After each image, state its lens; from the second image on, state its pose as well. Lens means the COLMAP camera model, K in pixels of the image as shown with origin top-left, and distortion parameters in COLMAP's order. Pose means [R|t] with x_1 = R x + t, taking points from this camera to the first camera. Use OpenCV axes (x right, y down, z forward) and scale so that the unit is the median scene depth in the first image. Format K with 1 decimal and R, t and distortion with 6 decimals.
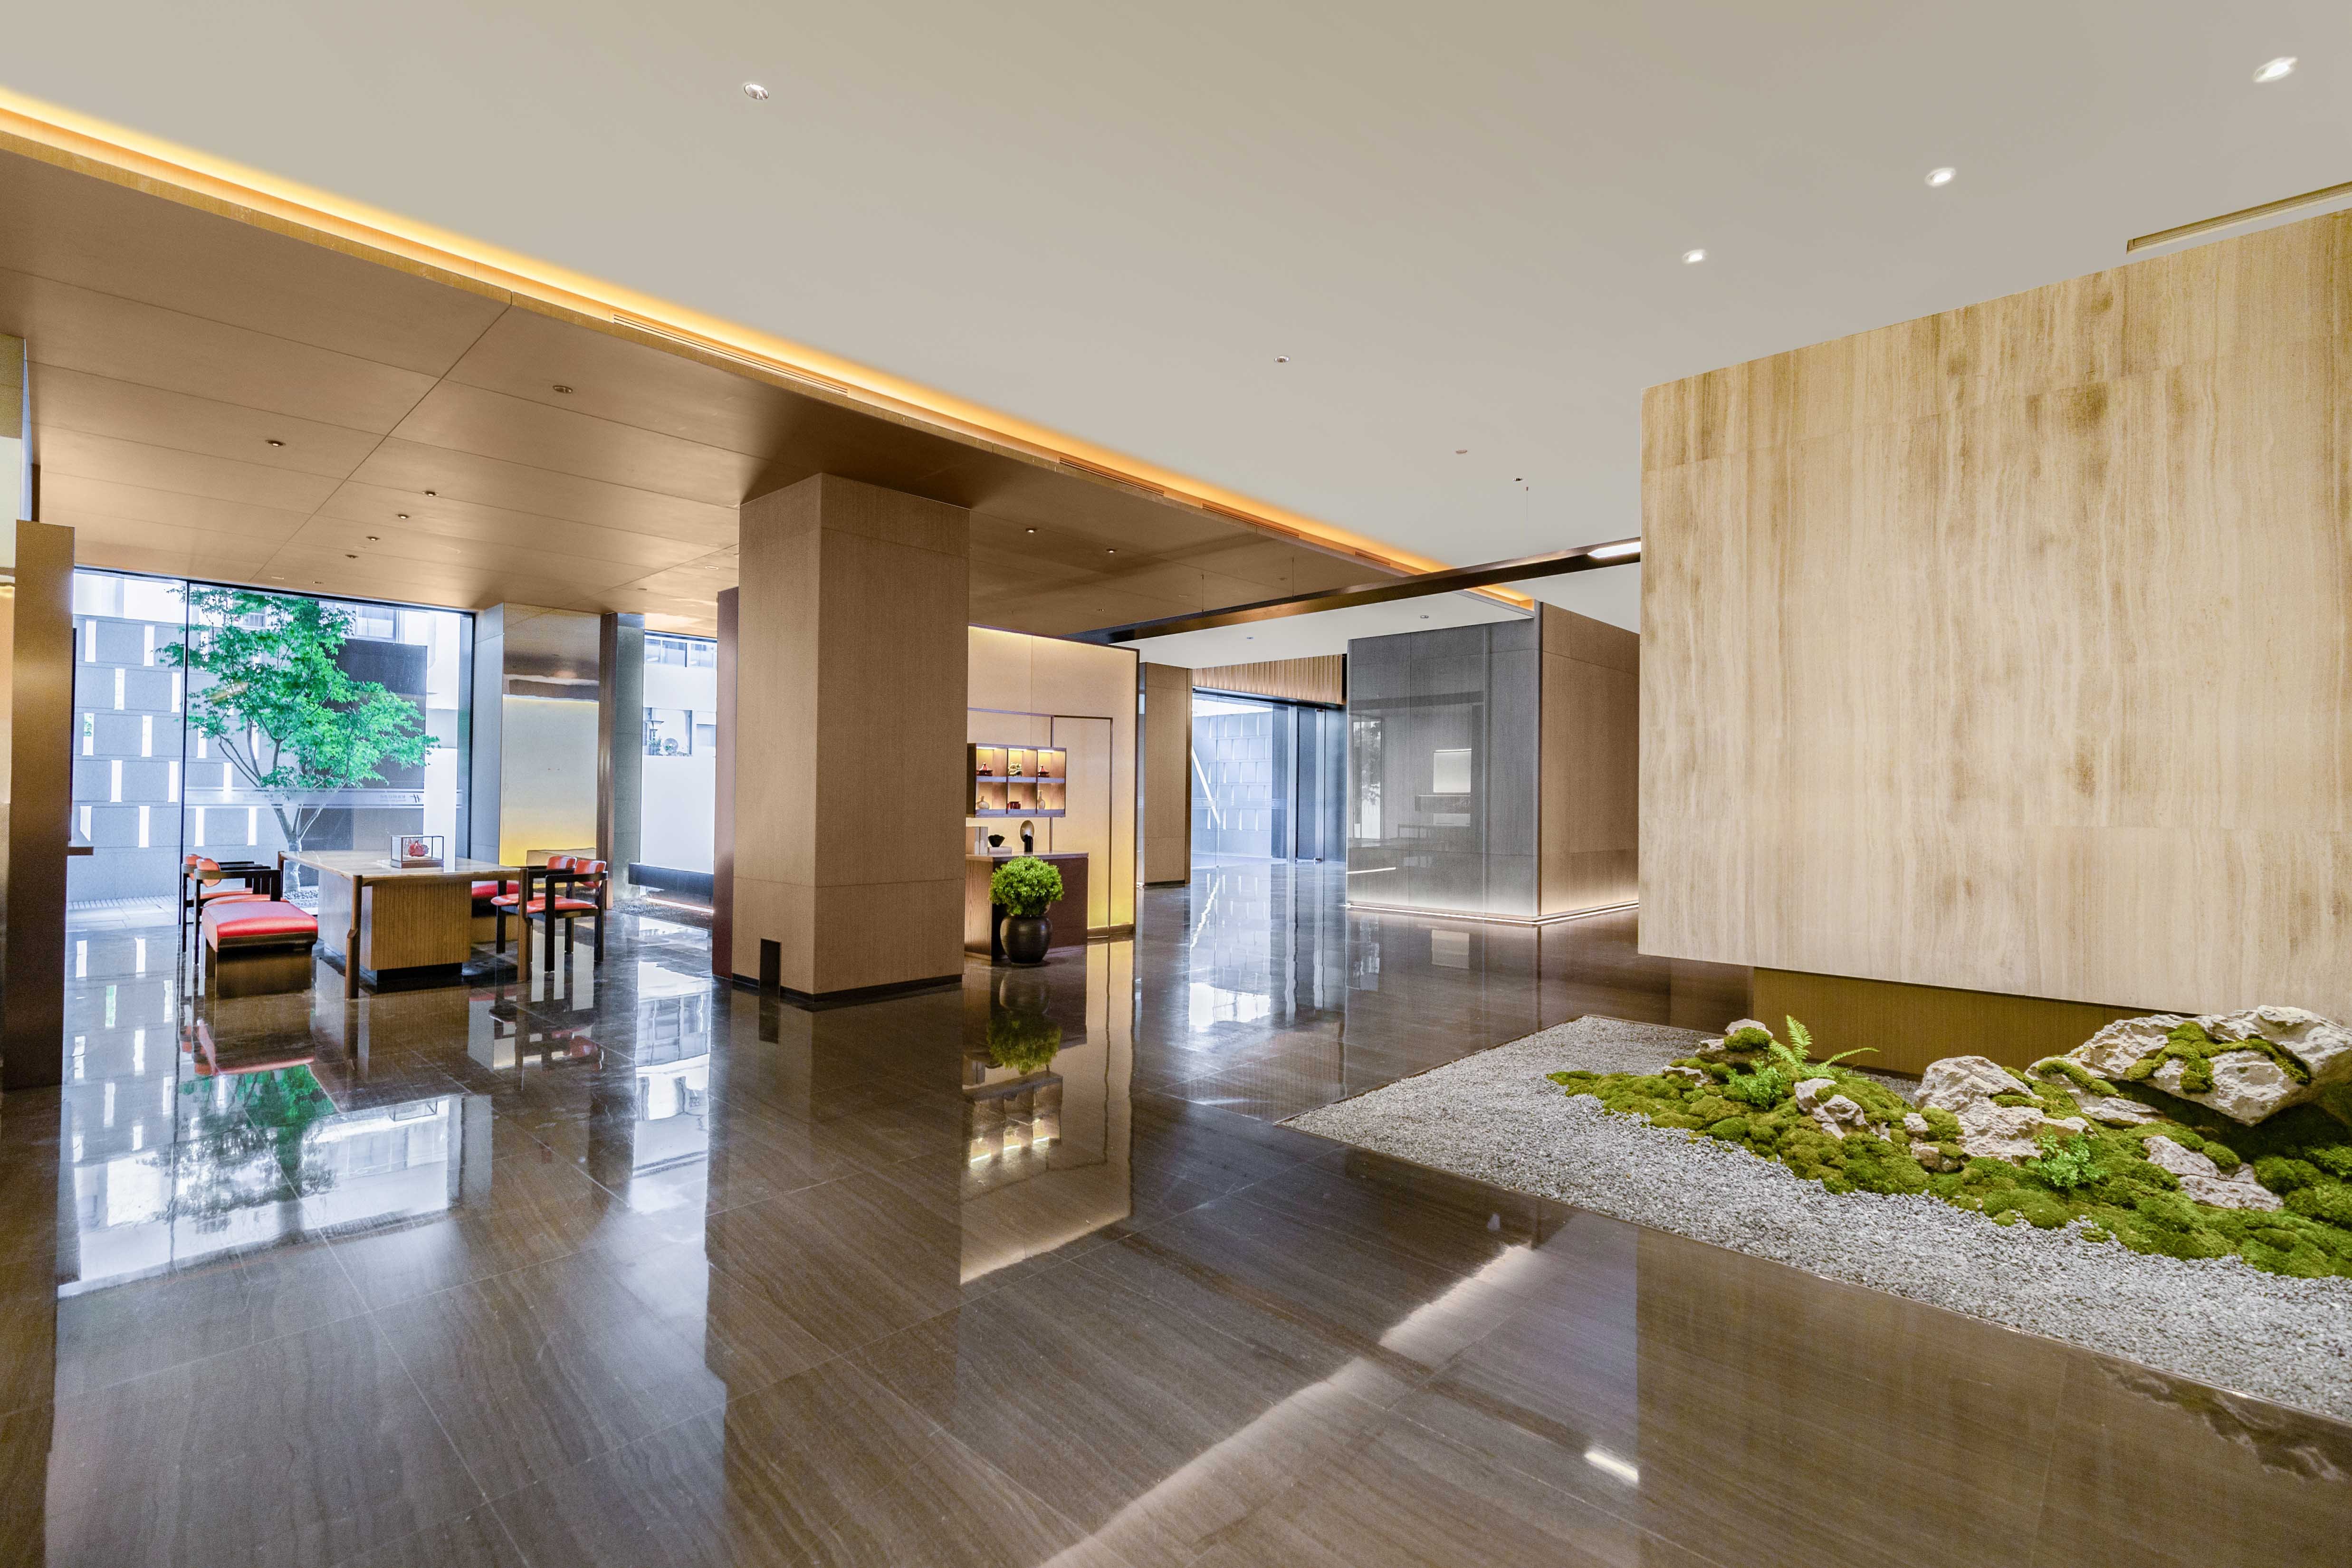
lens RADIAL K [[1037.3, 0, 1176.0], [0, 1037.3, 784.0], [0, 0, 1]] dist [0.000898, 0.000210]
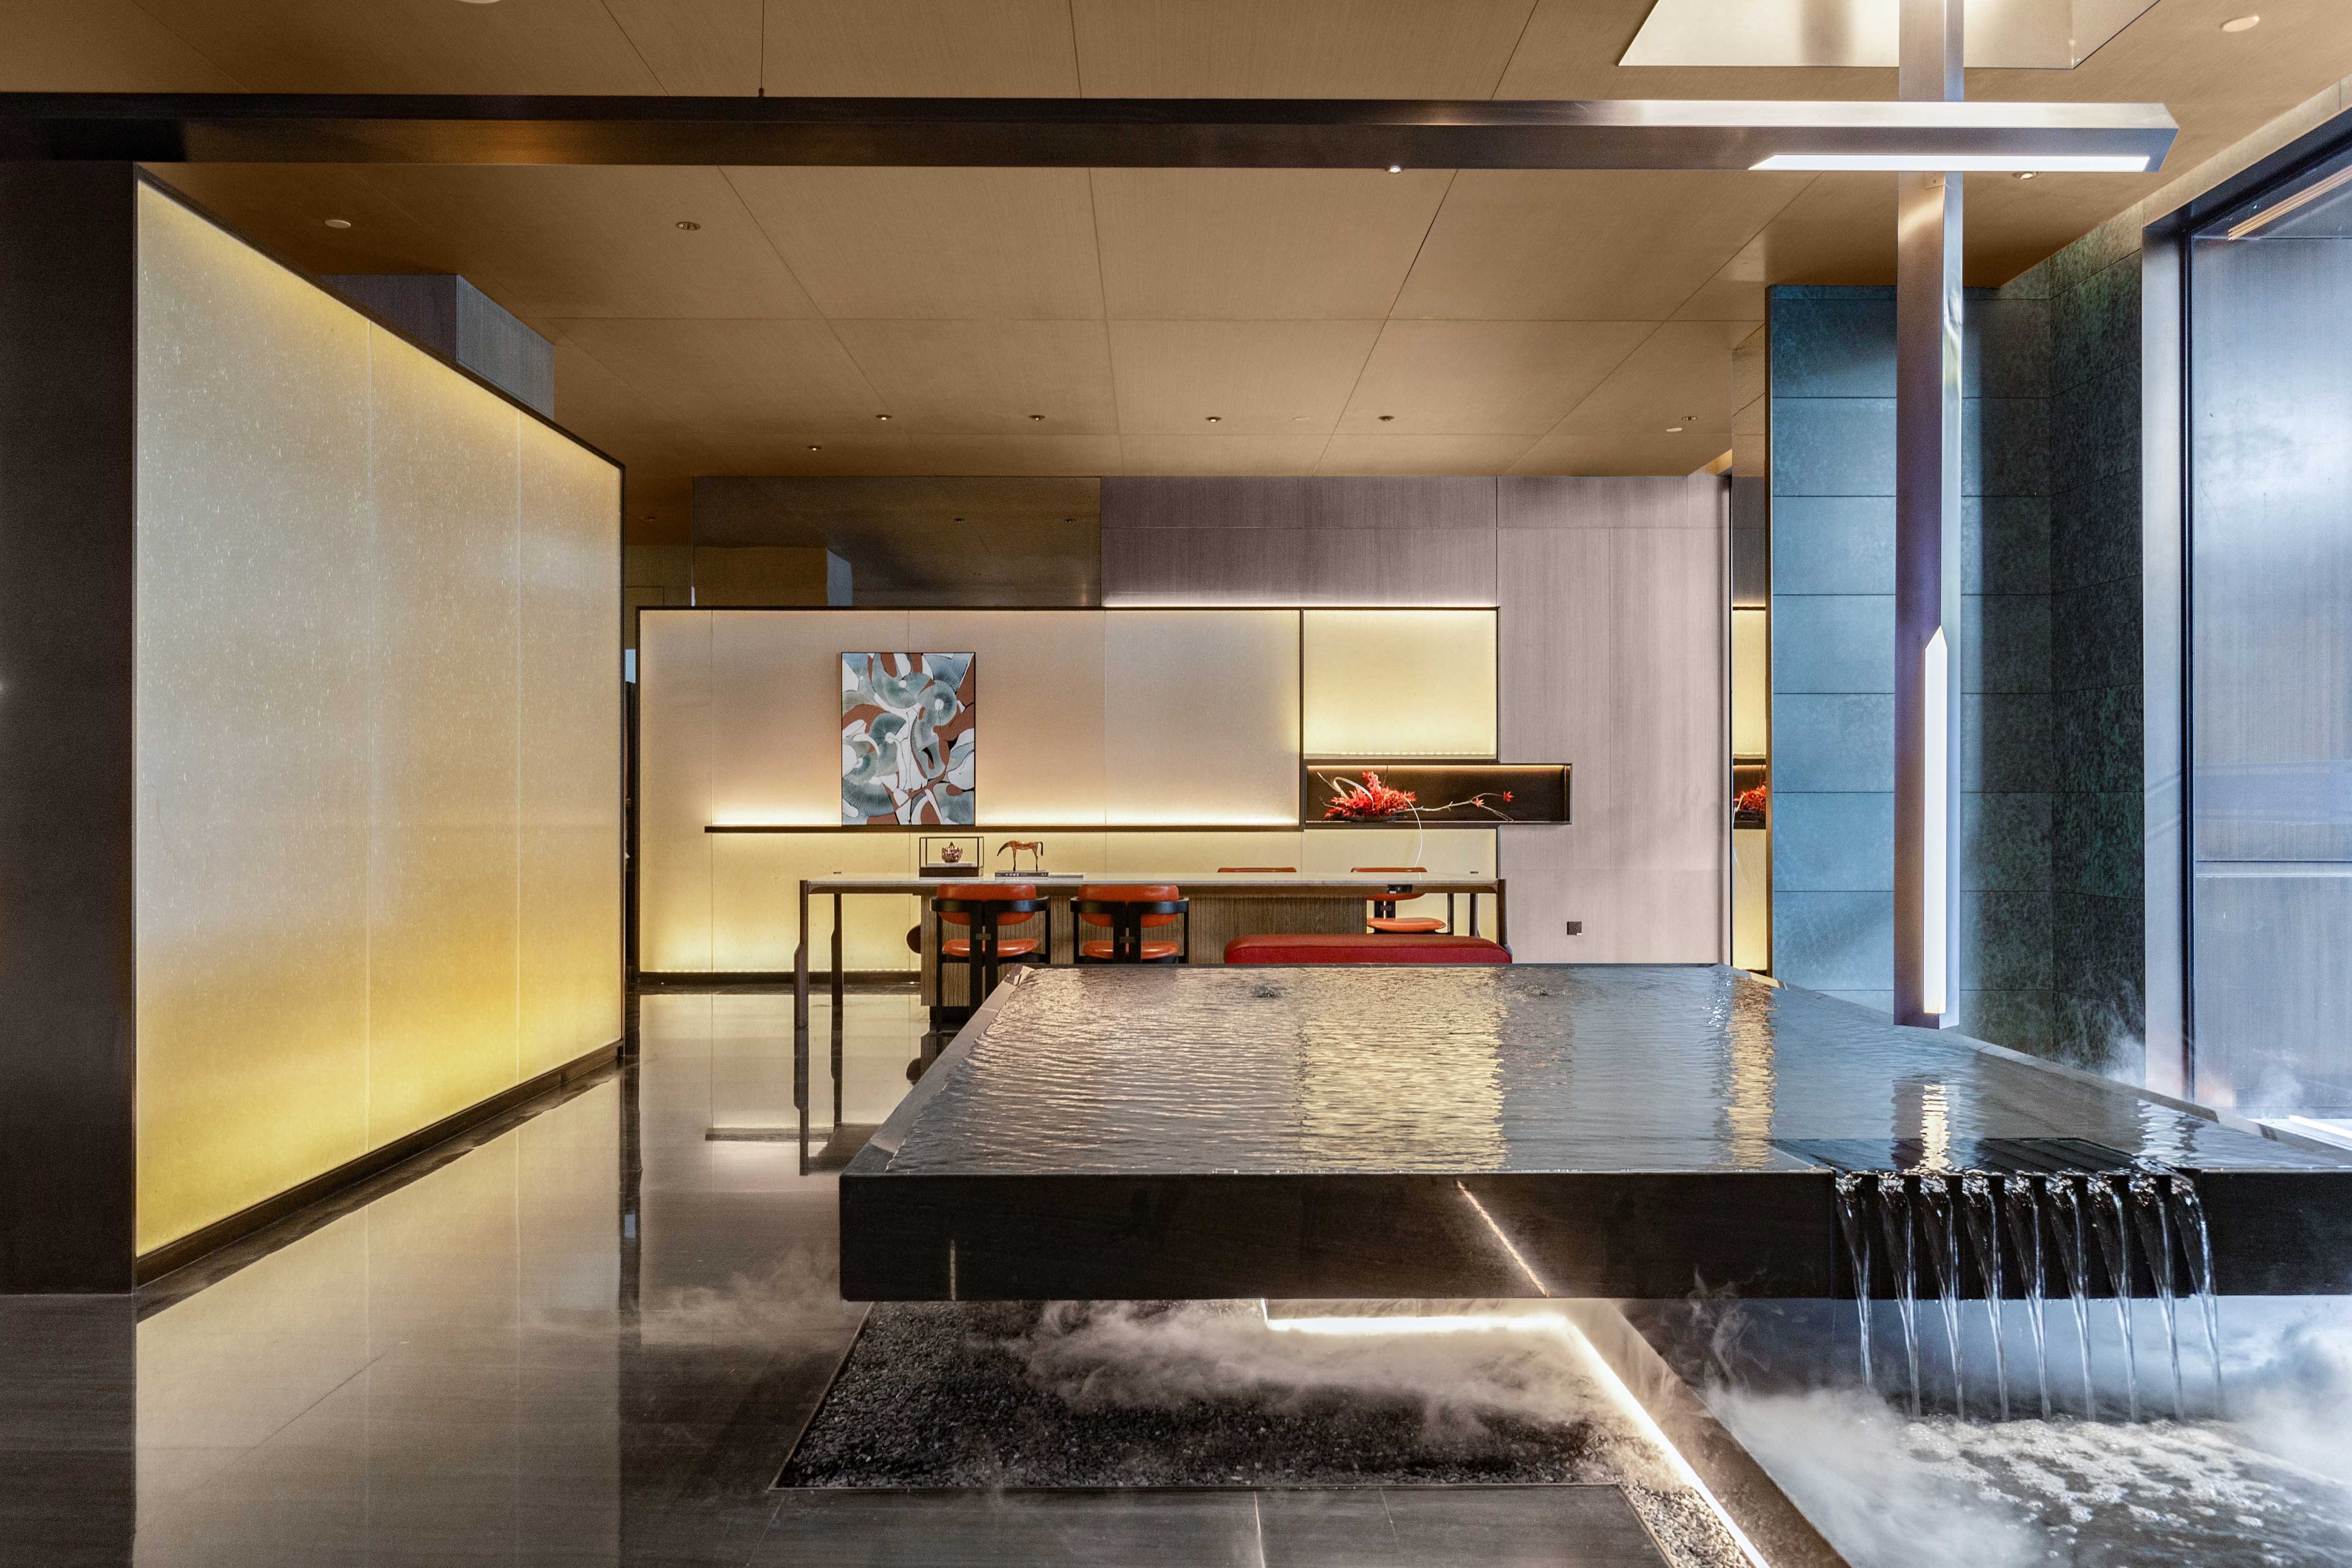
lens RADIAL K [[1745.2, 0, 1176.0], [0, 1745.2, 784.0], [0, 0, 1]] dist [0.000501, 0.000802]
pose [[-0.715630, -0.011686, -0.698381, 0.058249], [0.006564, 0.999703, -0.023454, 0.035088], [0.698448, -0.021369, -0.715341, 1.714909]]
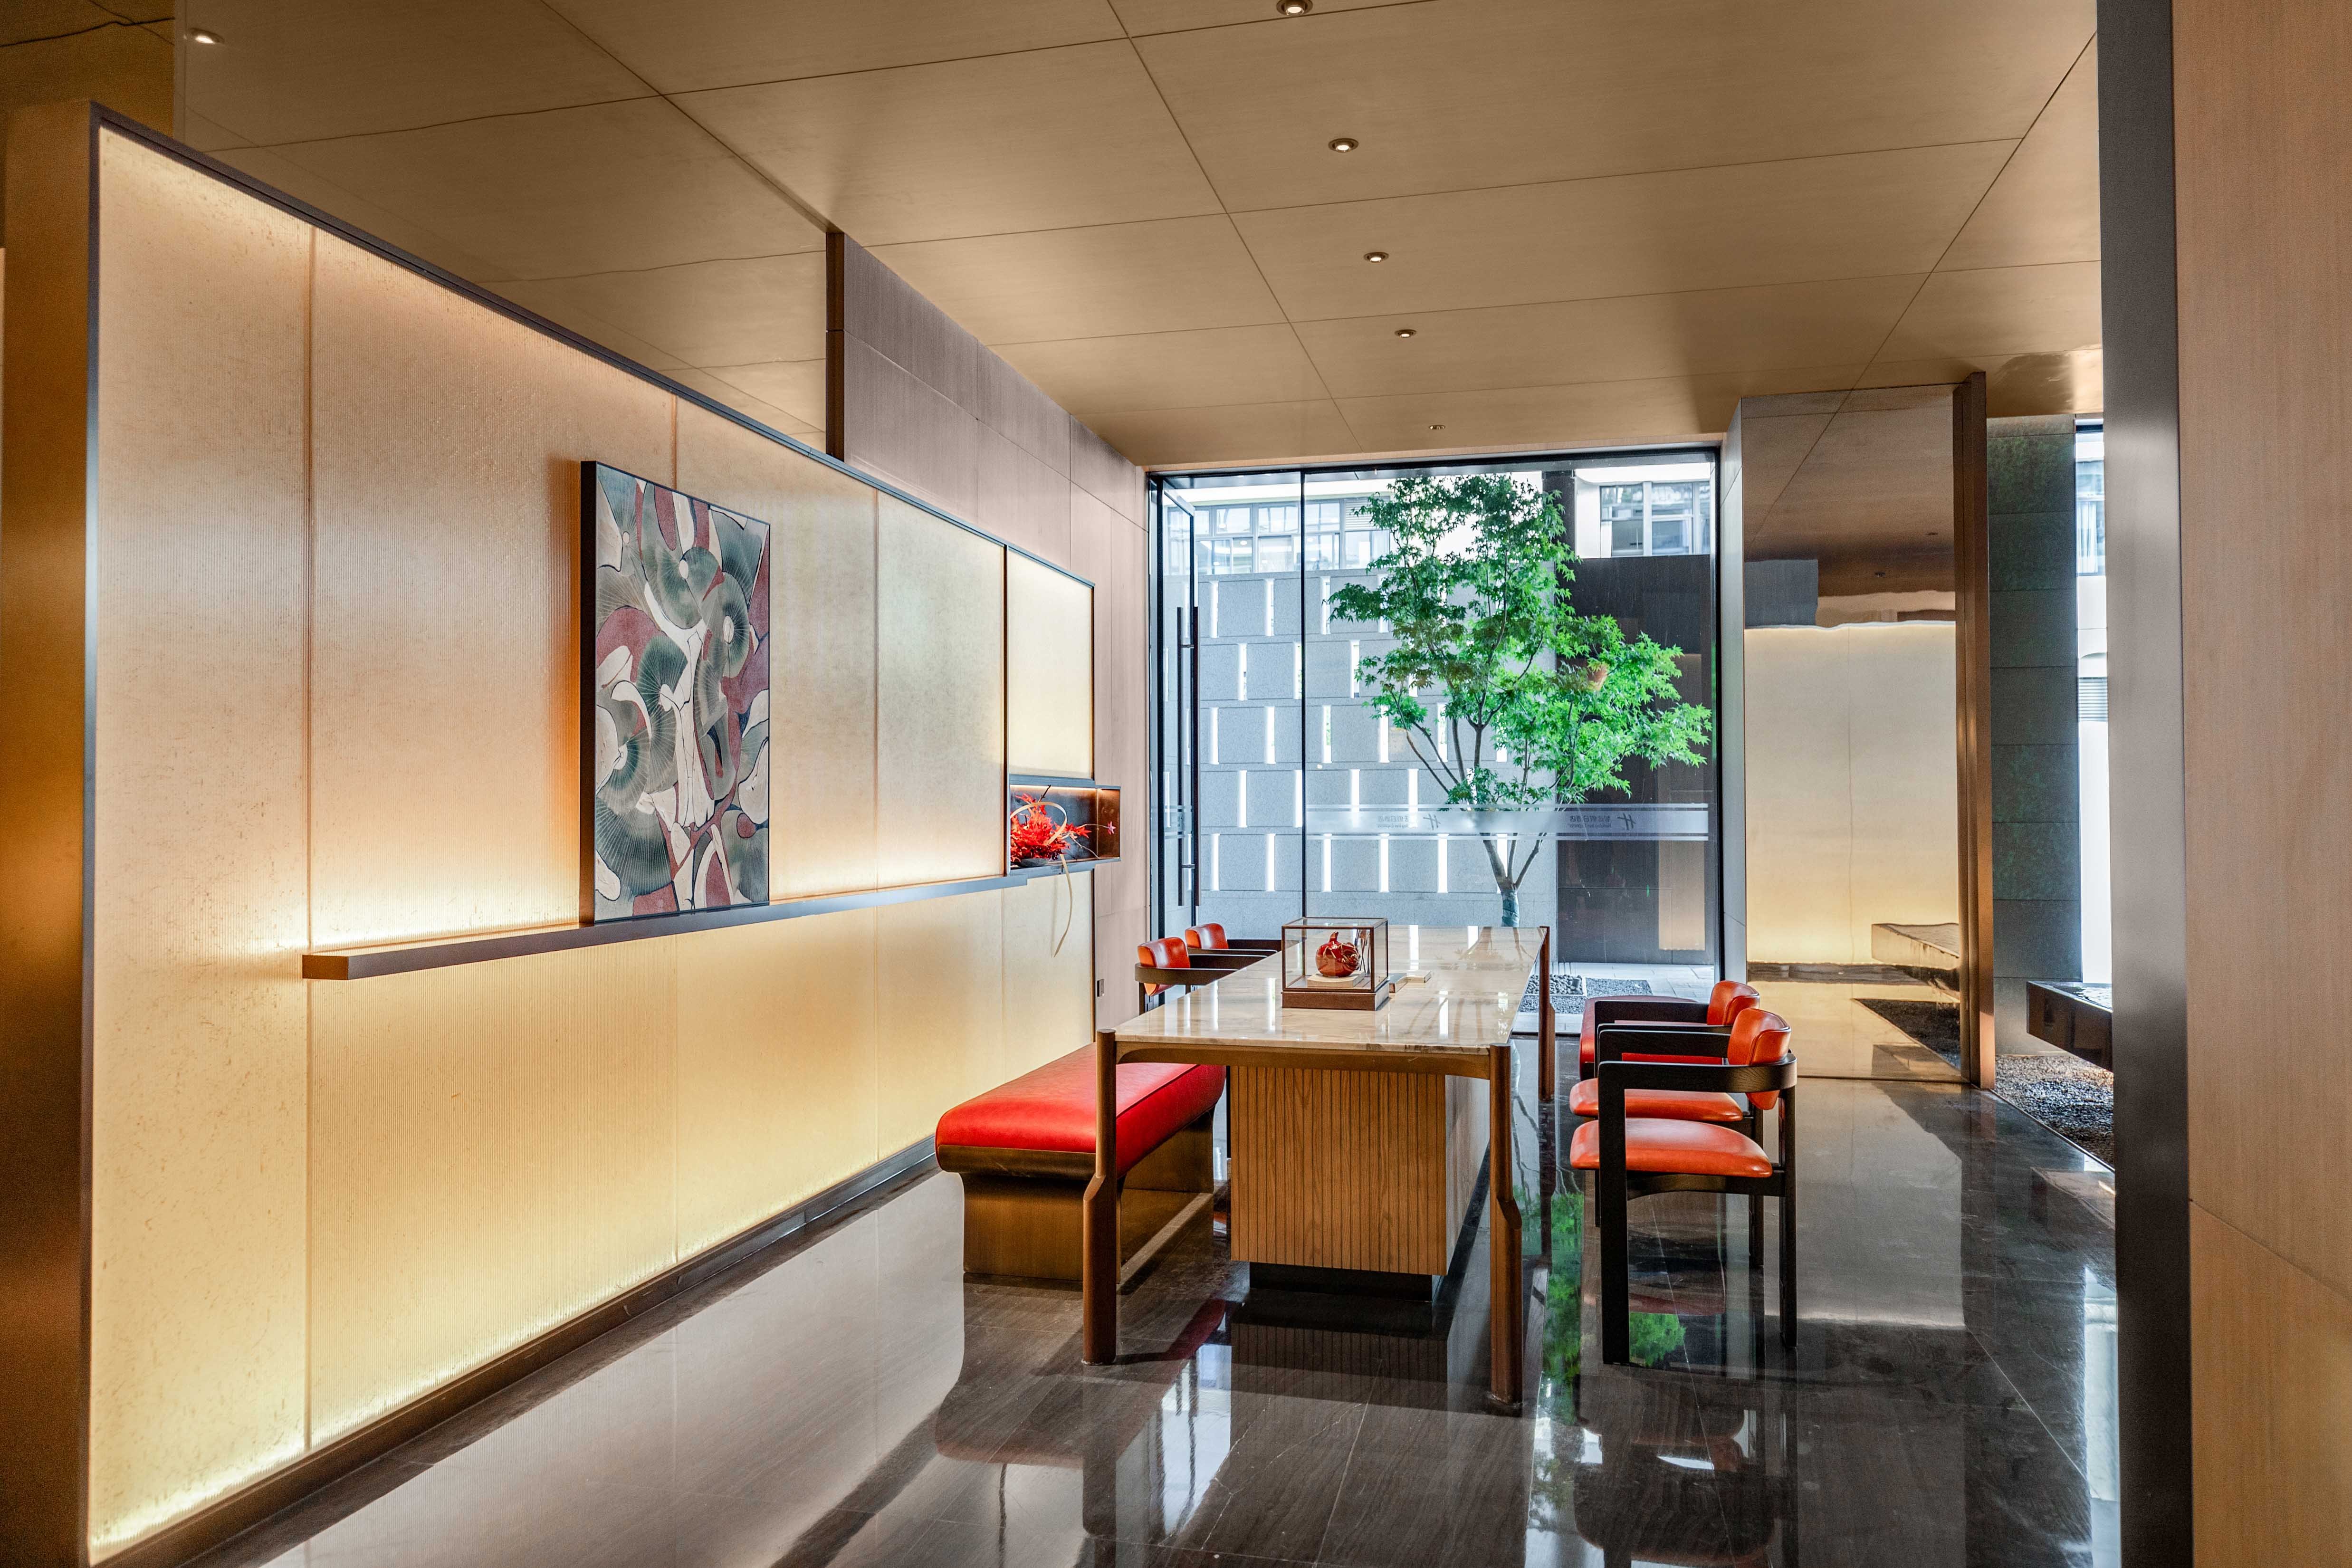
lens RADIAL K [[1606.4, 0, 1176.0], [0, 1606.4, 784.0], [0, 0, 1]] dist [0.002011, -0.001923]
pose [[0.500626, -0.024613, -0.865314, -0.200783], [0.019540, 0.999662, -0.017130, 0.006240], [0.865443, -0.008332, 0.500938, 0.538457]]
